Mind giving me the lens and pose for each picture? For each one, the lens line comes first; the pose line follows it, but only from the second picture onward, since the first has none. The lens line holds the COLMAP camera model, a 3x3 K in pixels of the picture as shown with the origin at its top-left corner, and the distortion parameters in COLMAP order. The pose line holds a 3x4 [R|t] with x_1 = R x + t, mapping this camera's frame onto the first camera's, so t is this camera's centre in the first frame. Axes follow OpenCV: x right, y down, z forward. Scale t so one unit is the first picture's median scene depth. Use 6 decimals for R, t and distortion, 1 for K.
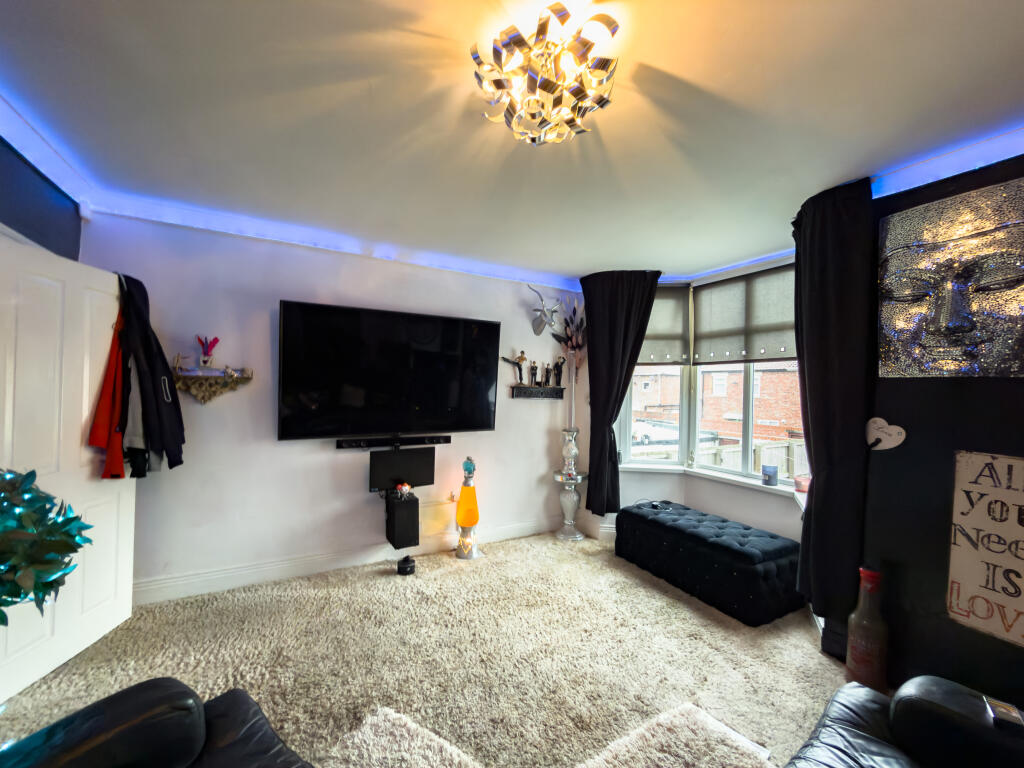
lens RADIAL K [[409.3, 0, 512.0], [0, 409.3, 384.0], [0, 0, 1]] dist [0.000227, 0.000095]
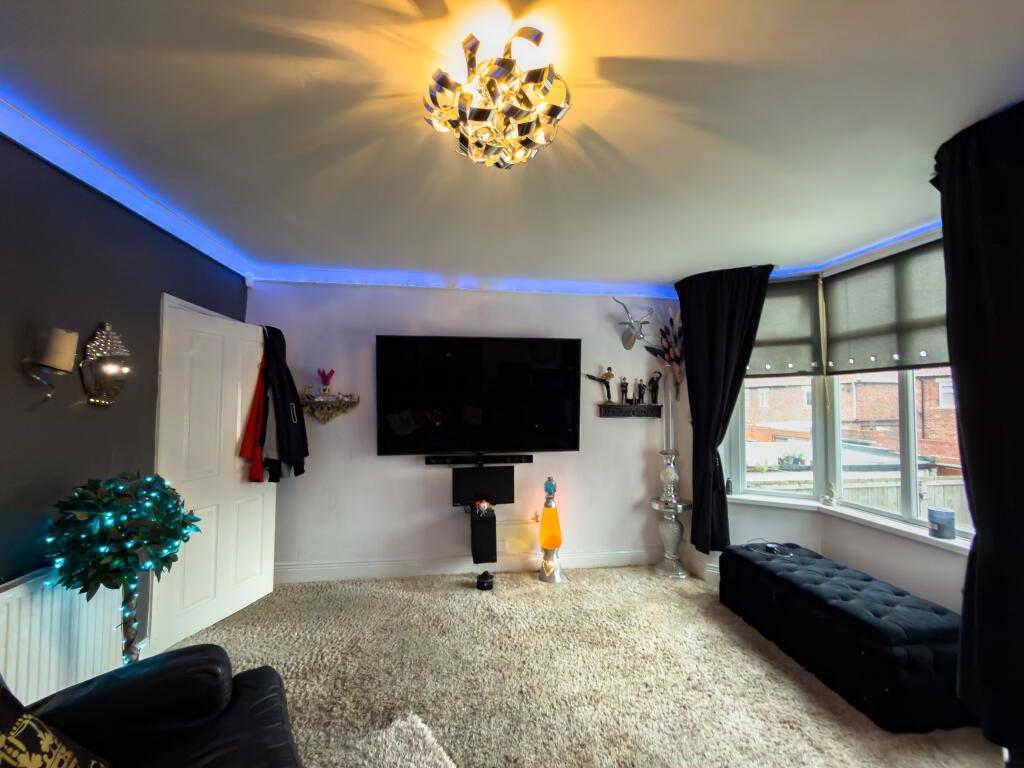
lens RADIAL K [[409.3, 0, 512.0], [0, 409.3, 384.0], [0, 0, 1]] dist [0.000227, 0.000095]
pose [[0.933656, -0.032044, -0.356734, 0.192520], [0.019027, 0.999021, -0.039939, -0.010506], [0.357665, 0.030502, 0.933352, 0.044357]]
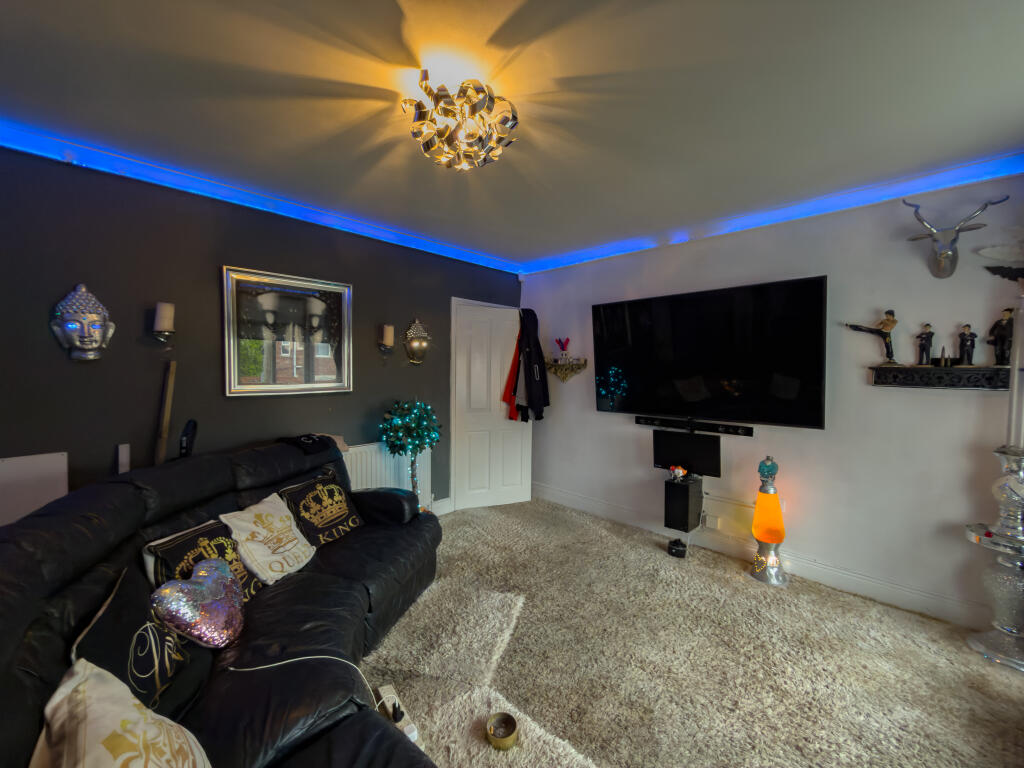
lens RADIAL K [[409.3, 0, 512.0], [0, 409.3, 384.0], [0, 0, 1]] dist [0.000227, 0.000095]
pose [[0.284979, 0.017503, -0.958374, 0.587150], [0.004945, 0.999793, 0.019730, 0.021254], [0.958521, -0.010362, 0.284834, 0.336516]]
